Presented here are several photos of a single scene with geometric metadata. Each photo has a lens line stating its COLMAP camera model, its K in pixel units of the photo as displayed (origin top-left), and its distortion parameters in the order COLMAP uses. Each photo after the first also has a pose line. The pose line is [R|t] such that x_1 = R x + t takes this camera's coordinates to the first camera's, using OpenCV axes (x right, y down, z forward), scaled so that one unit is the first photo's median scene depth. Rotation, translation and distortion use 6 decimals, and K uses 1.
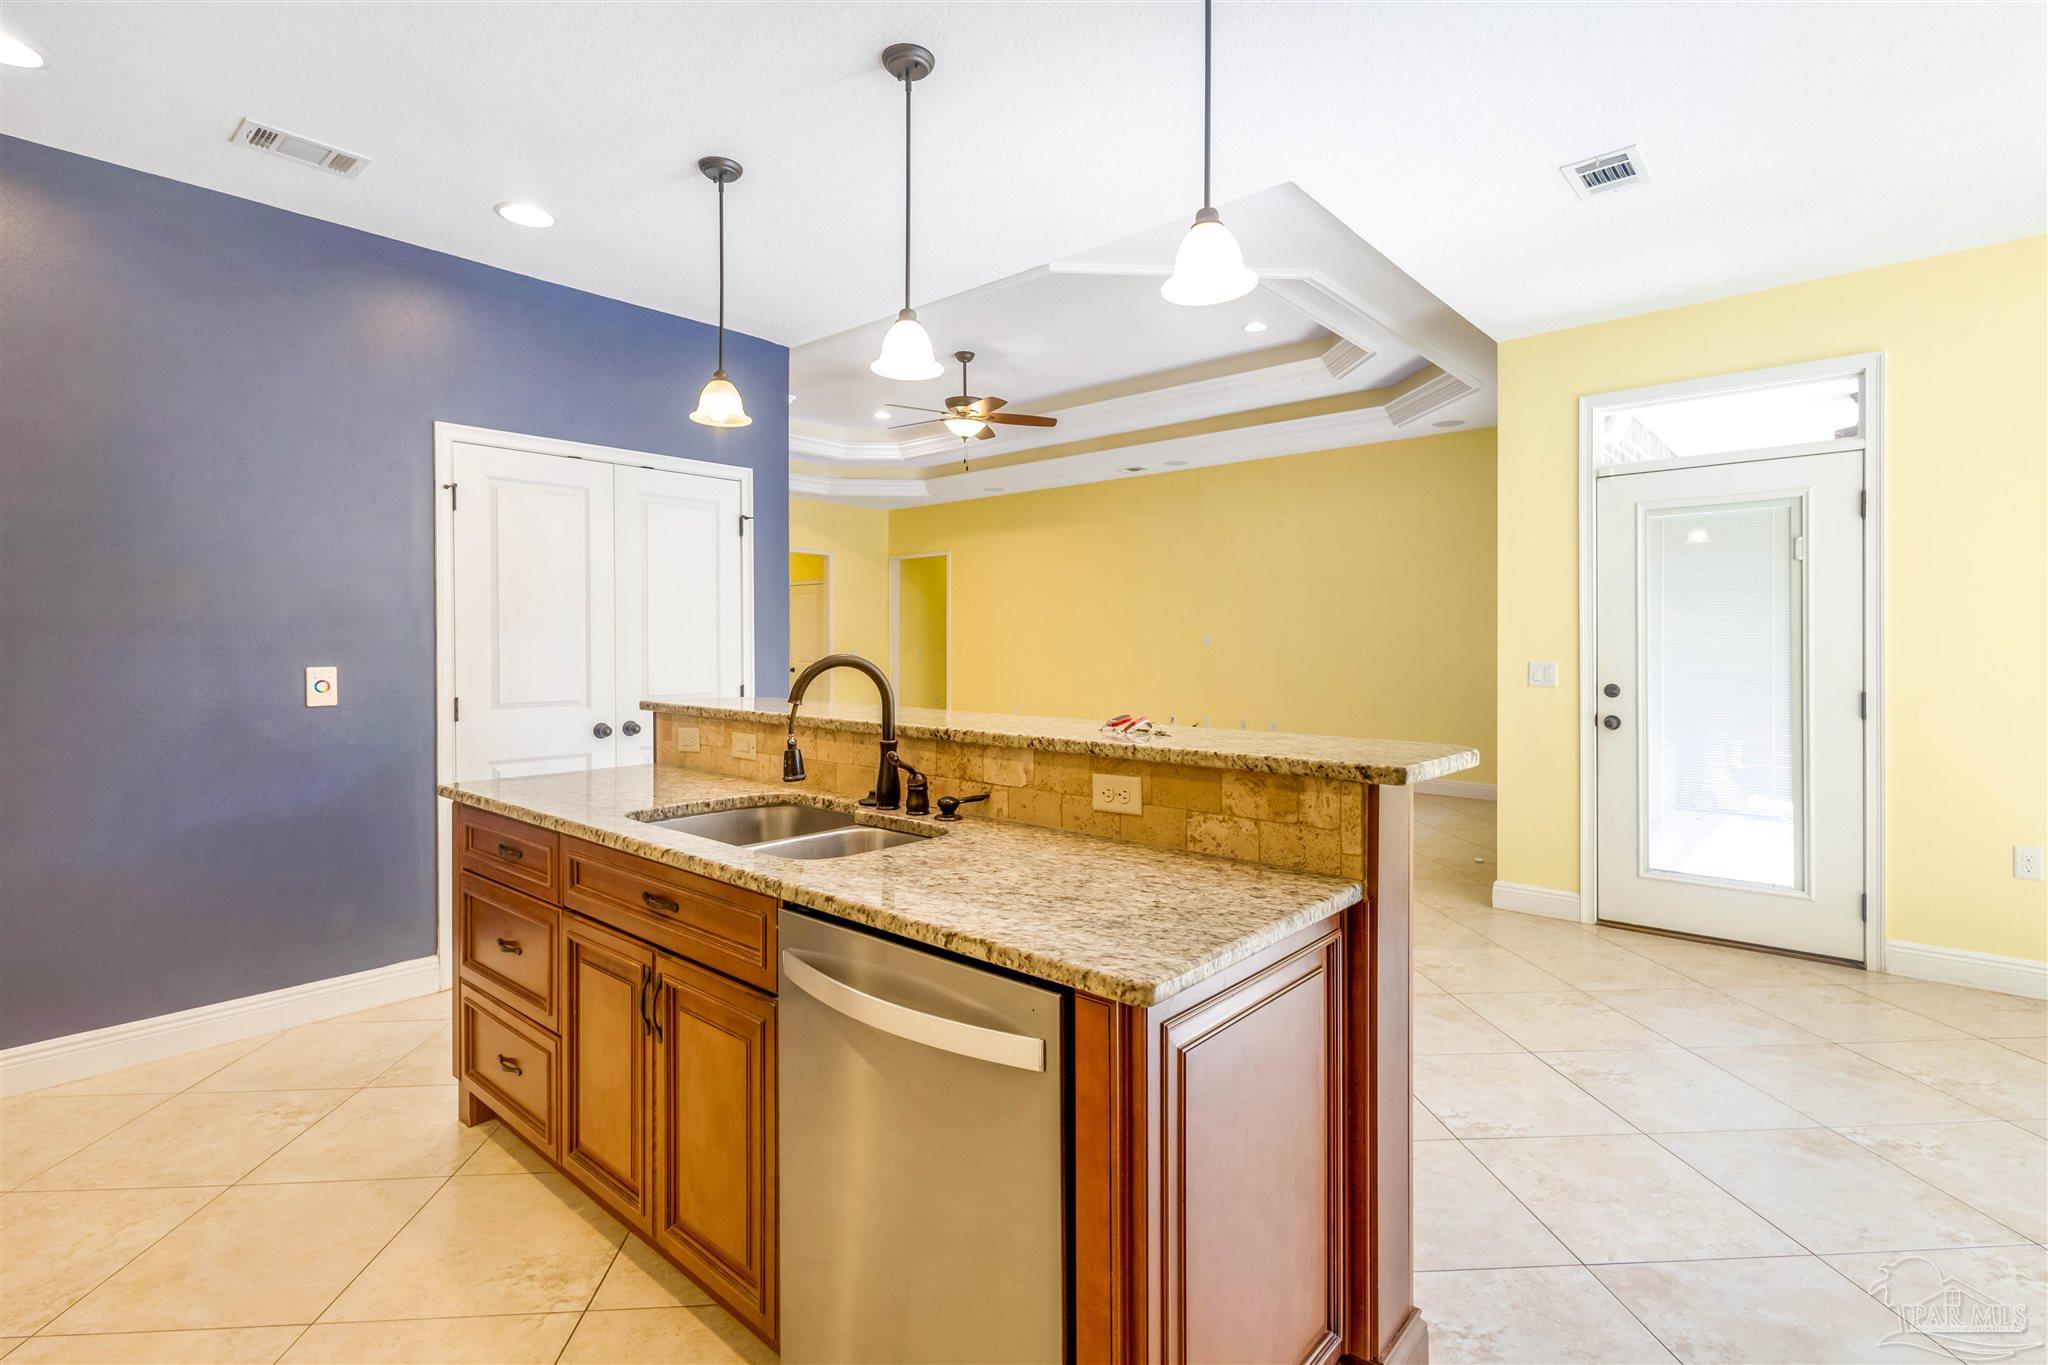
lens RADIAL K [[960.5, 0, 1022.7], [0, 960.5, 647.1], [0, 0, 1]] dist [0.001604, 0.000932]
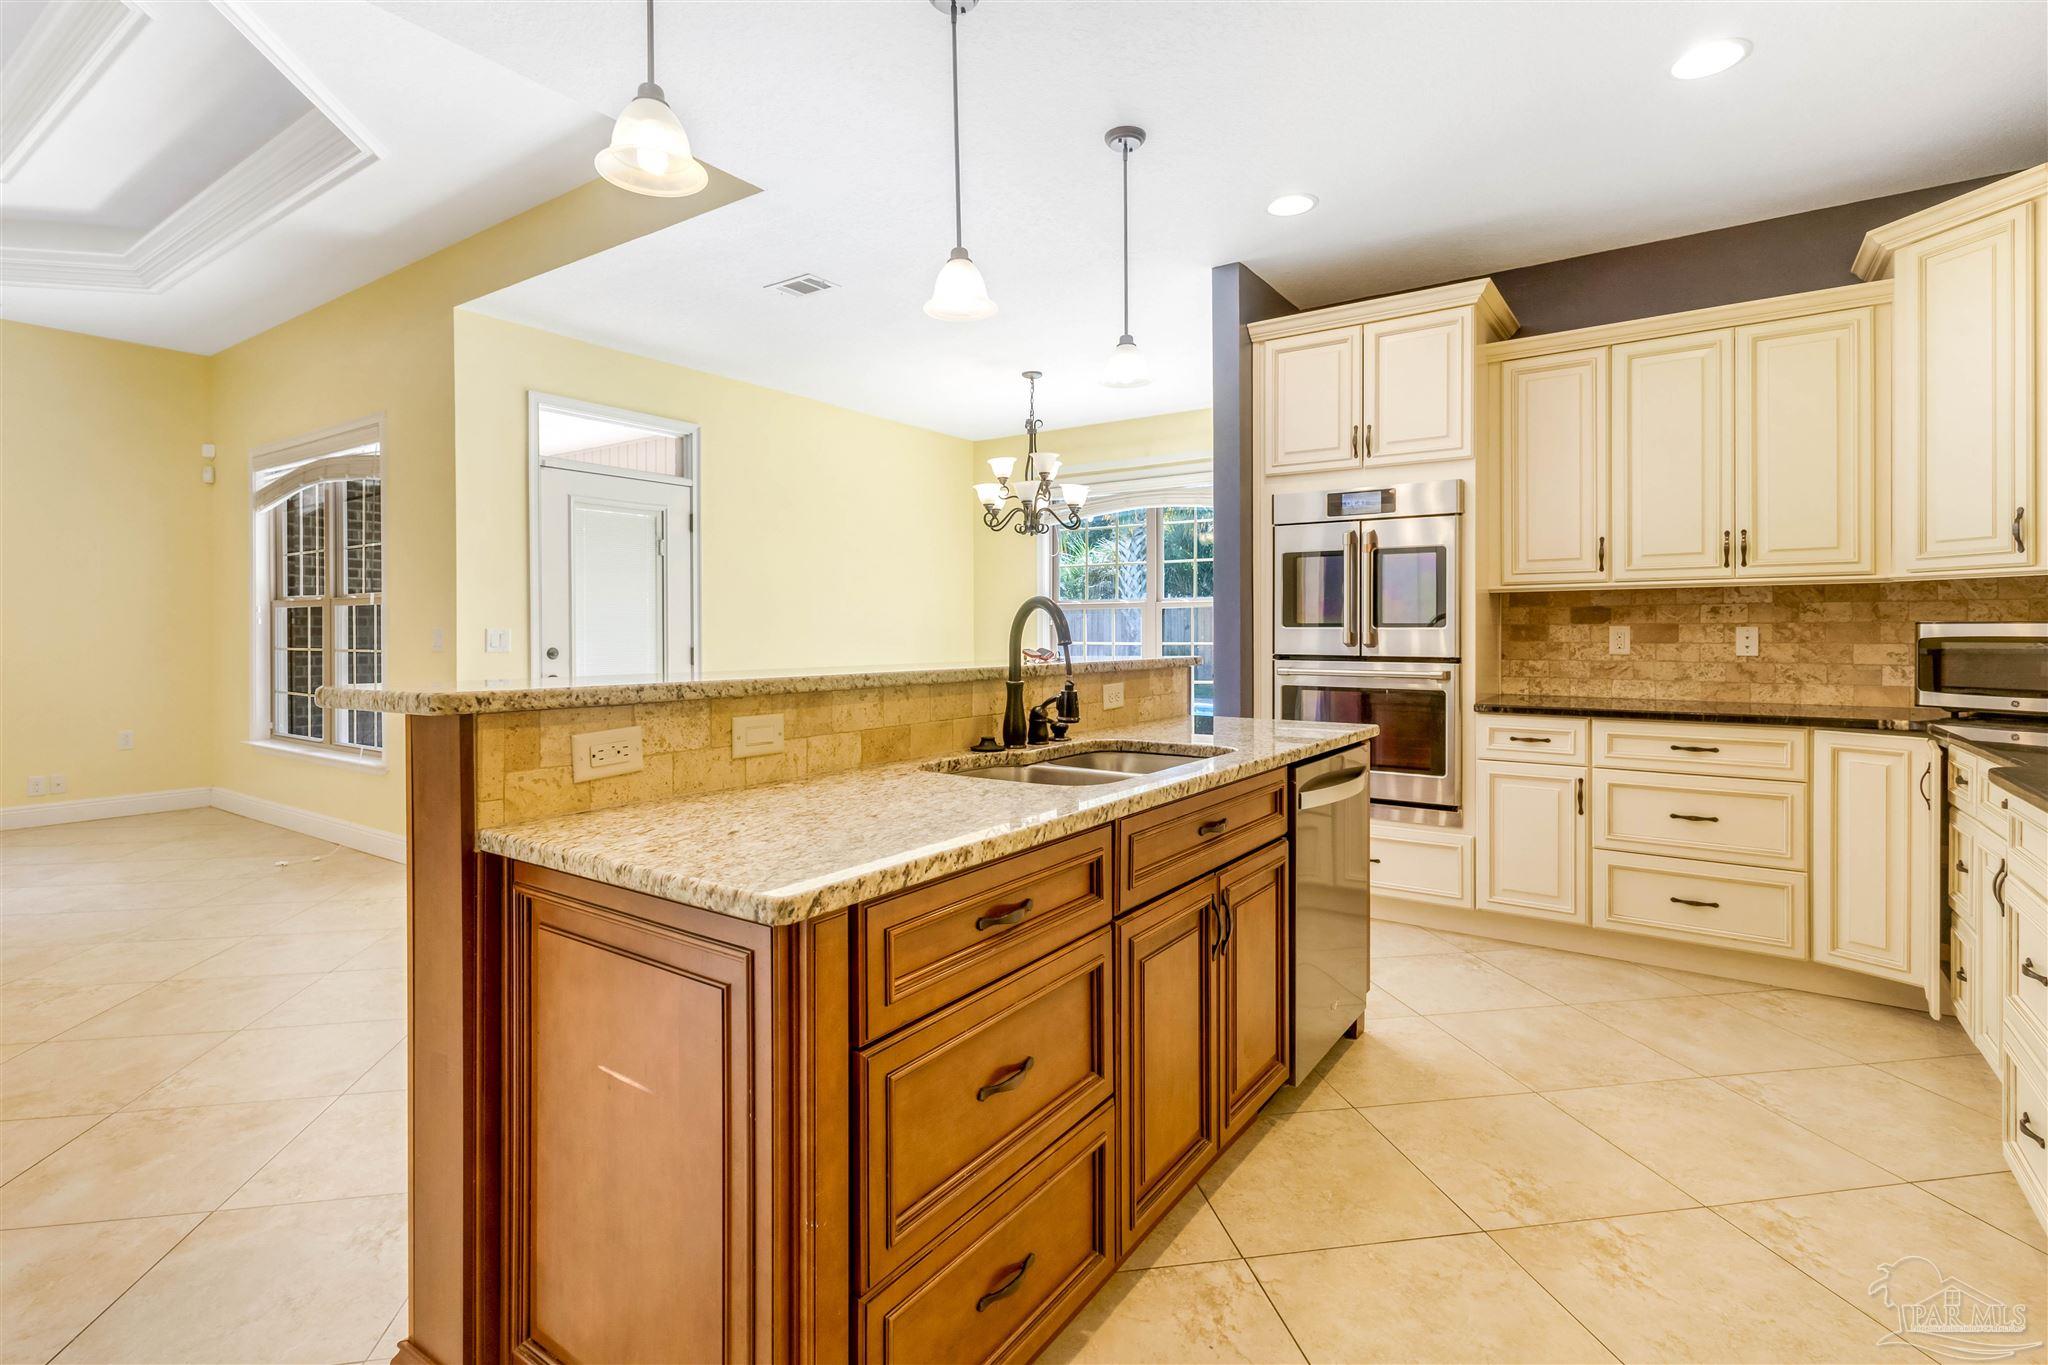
lens RADIAL K [[961.9, 0, 1007.0], [0, 961.9, 629.4], [0, 0, 1]] dist [0.003213, 0.000265]
pose [[-0.096806, 0.001476, 0.995302, -1.142290], [0.006012, 0.999982, -0.000898, 0.040183], [-0.995285, 0.005897, -0.096813, 1.079179]]
